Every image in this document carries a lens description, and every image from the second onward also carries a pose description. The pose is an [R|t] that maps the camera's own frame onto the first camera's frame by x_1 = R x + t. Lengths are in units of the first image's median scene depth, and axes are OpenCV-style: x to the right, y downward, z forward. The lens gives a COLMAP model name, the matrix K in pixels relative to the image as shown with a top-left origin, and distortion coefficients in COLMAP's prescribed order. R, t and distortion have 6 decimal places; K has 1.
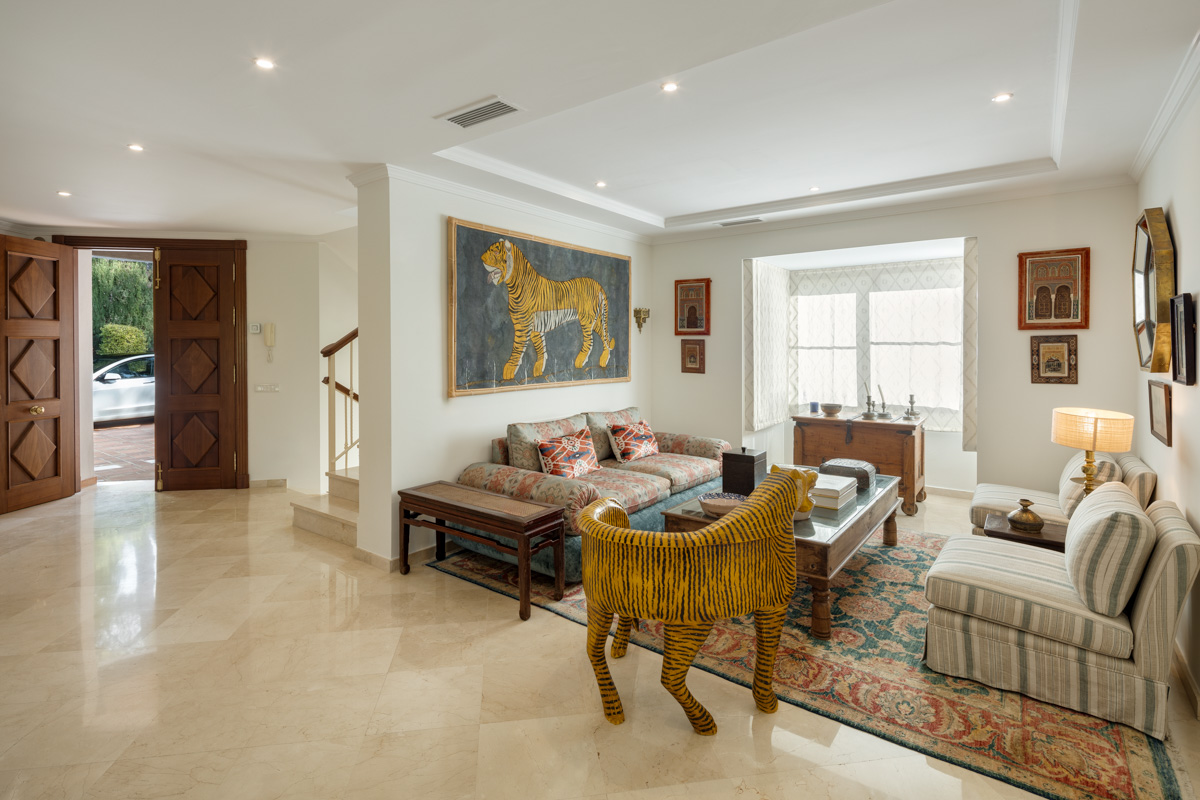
lens RADIAL K [[579.8, 0, 594.1], [0, 579.8, 344.0], [0, 0, 1]] dist [0.005381, 0.000200]
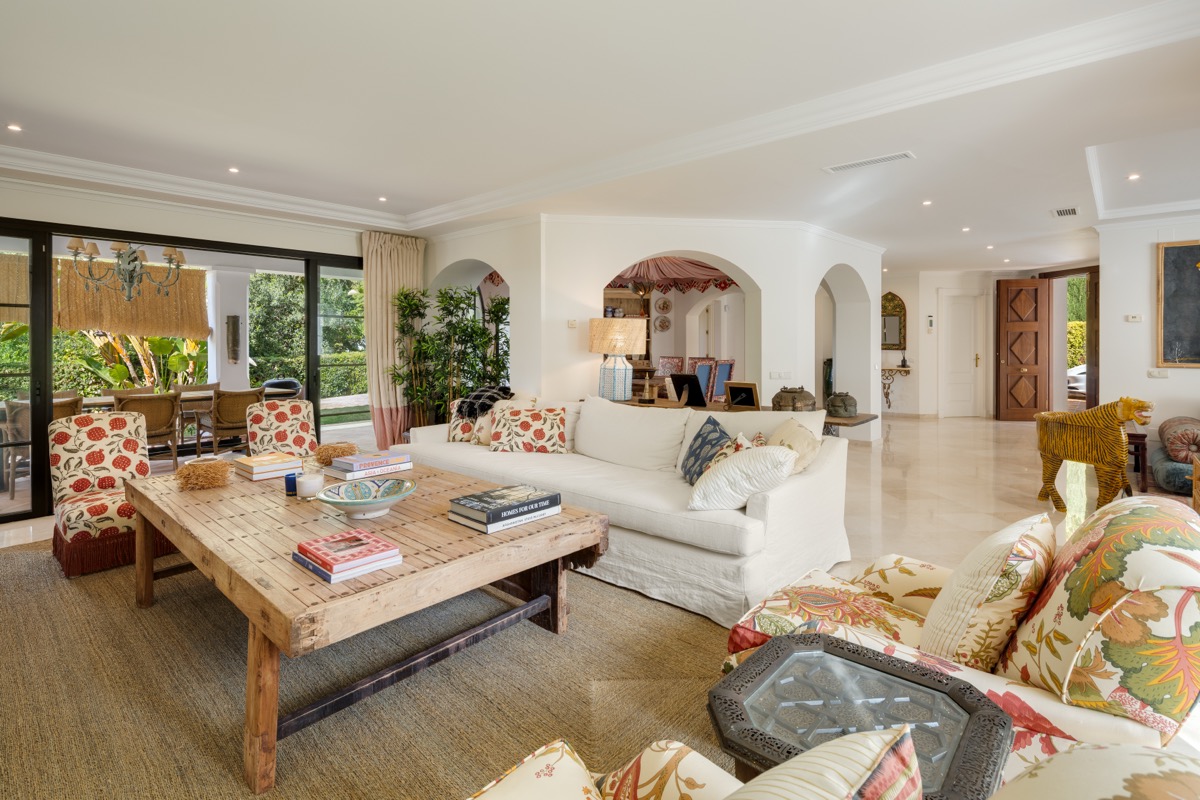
lens RADIAL K [[579.8, 0, 594.1], [0, 579.8, 344.0], [0, 0, 1]] dist [0.005381, 0.000200]
pose [[-0.086613, 0.004993, -0.996230, 1.029338], [0.003174, 0.999984, 0.004736, 0.016693], [0.996237, -0.002752, -0.086628, -0.215799]]
